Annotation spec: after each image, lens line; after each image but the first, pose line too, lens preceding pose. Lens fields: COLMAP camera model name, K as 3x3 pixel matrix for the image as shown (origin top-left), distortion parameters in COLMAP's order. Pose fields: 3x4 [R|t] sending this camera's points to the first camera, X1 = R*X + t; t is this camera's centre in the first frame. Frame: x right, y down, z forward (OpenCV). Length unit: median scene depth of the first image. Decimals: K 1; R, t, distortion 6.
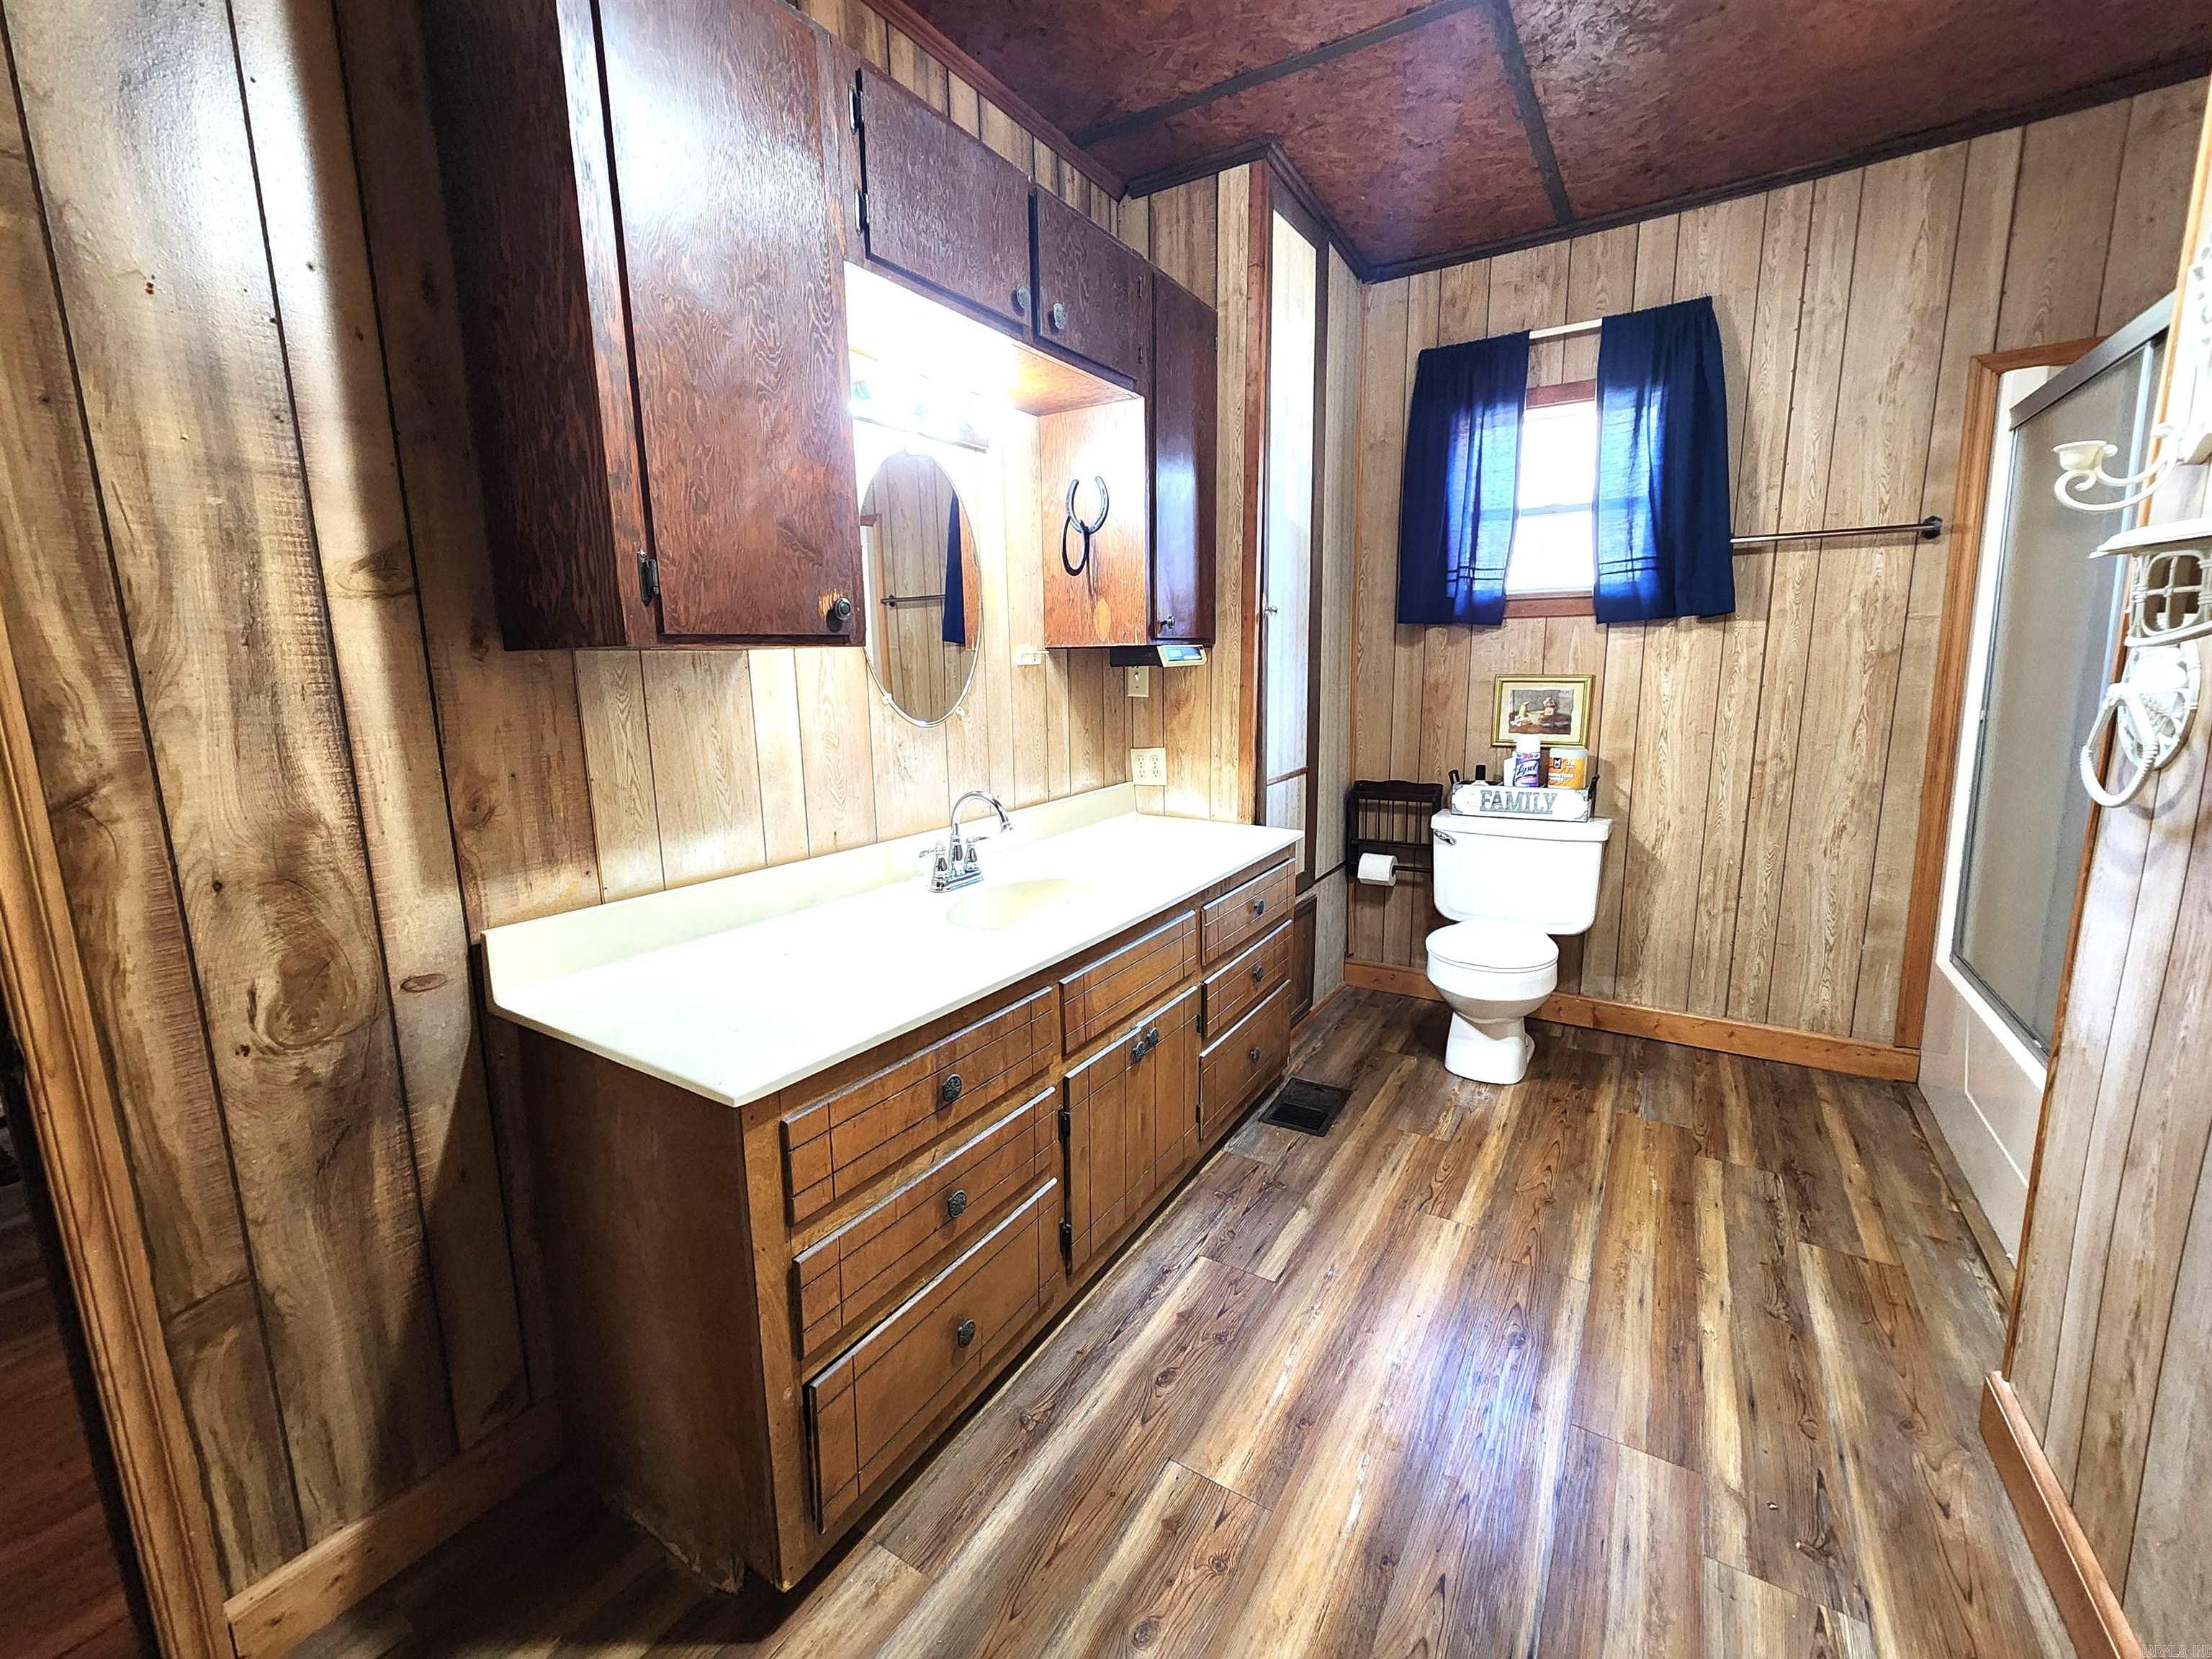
lens RADIAL K [[883.8, 0, 1101.9], [0, 883.8, 814.2], [0, 0, 1]] dist [-0.000606, 0.000764]
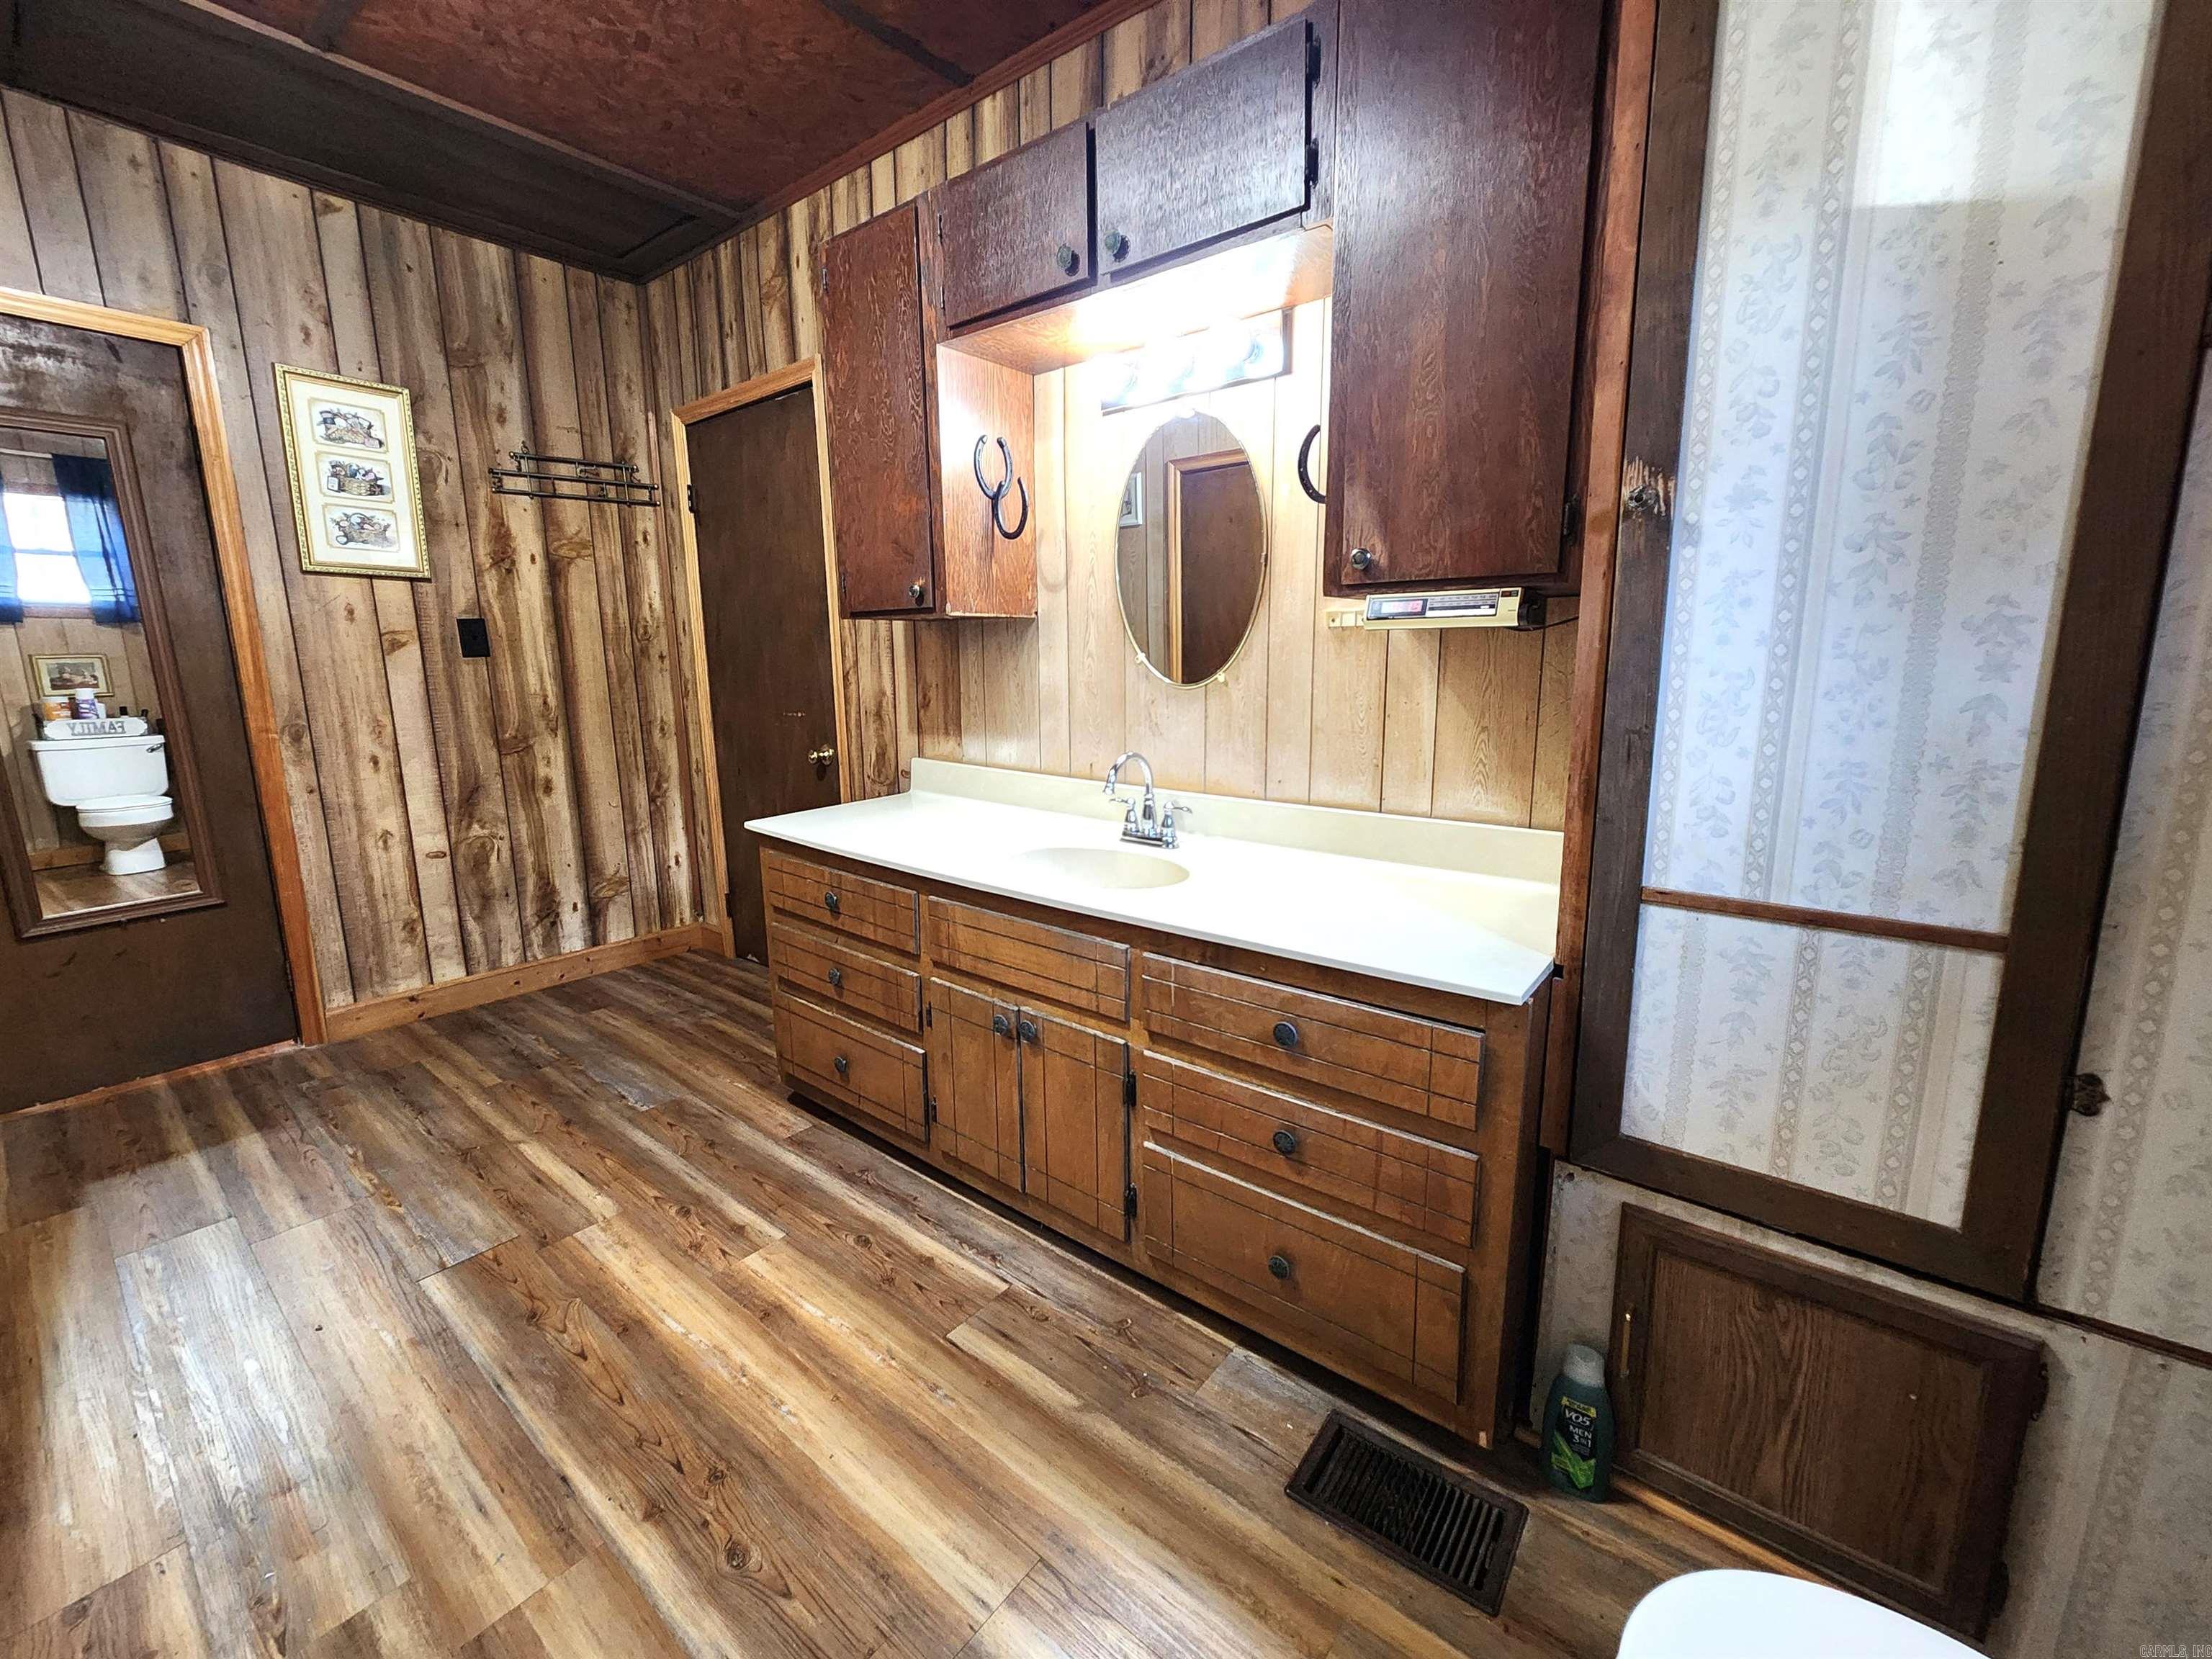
lens RADIAL K [[883.8, 0, 1101.9], [0, 883.8, 814.2], [0, 0, 1]] dist [-0.000606, 0.000764]
pose [[-0.089174, 0.204226, -0.974854, 1.088369], [-0.162852, 0.962592, 0.216554, -0.216160], [0.982612, 0.178068, -0.052580, 1.293472]]
